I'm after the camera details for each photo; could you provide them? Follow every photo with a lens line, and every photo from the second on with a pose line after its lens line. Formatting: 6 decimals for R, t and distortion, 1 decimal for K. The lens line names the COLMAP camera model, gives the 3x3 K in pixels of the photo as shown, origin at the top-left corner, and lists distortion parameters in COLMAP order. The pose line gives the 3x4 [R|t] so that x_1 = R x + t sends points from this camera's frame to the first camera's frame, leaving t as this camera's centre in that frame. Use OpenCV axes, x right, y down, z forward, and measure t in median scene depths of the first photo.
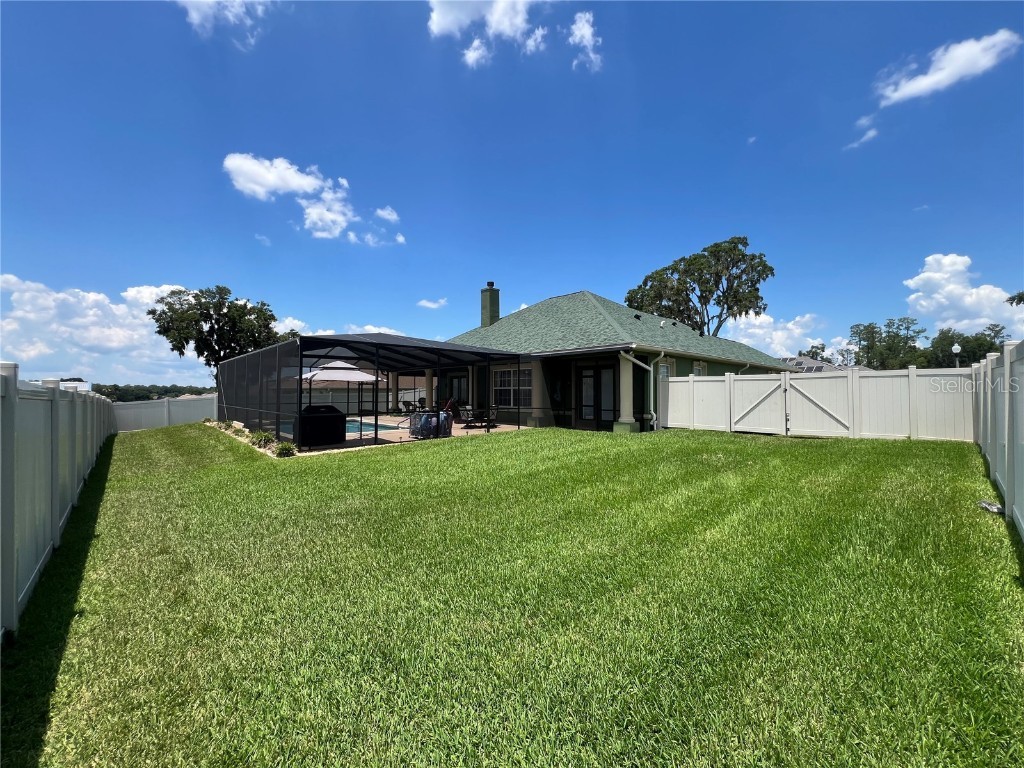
lens RADIAL K [[409.6, 0, 513.5], [0, 409.6, 385.2], [0, 0, 1]] dist [-0.001522, 0.000230]
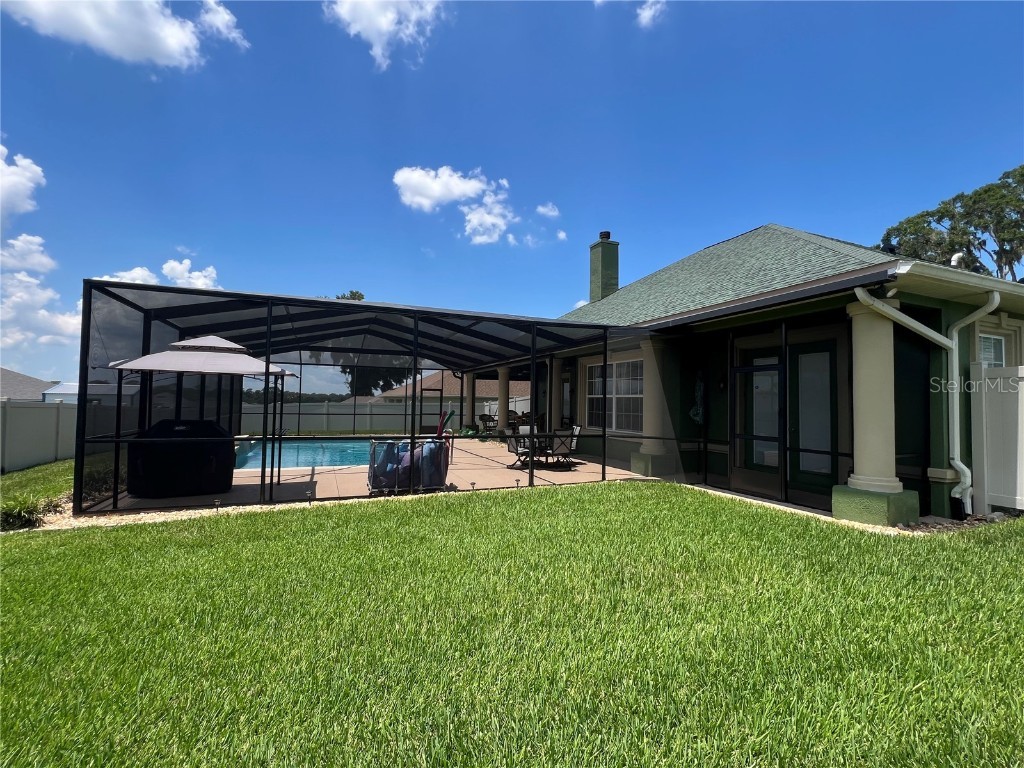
lens RADIAL K [[475.6, 0, 512.0], [0, 475.6, 384.0], [0, 0, 1]] dist [0.000794, 0.000119]
pose [[0.939450, 0.001823, -0.342681, 0.093724], [-0.010862, 0.999642, -0.024459, 0.008533], [0.342514, 0.026700, 0.939133, 0.389210]]
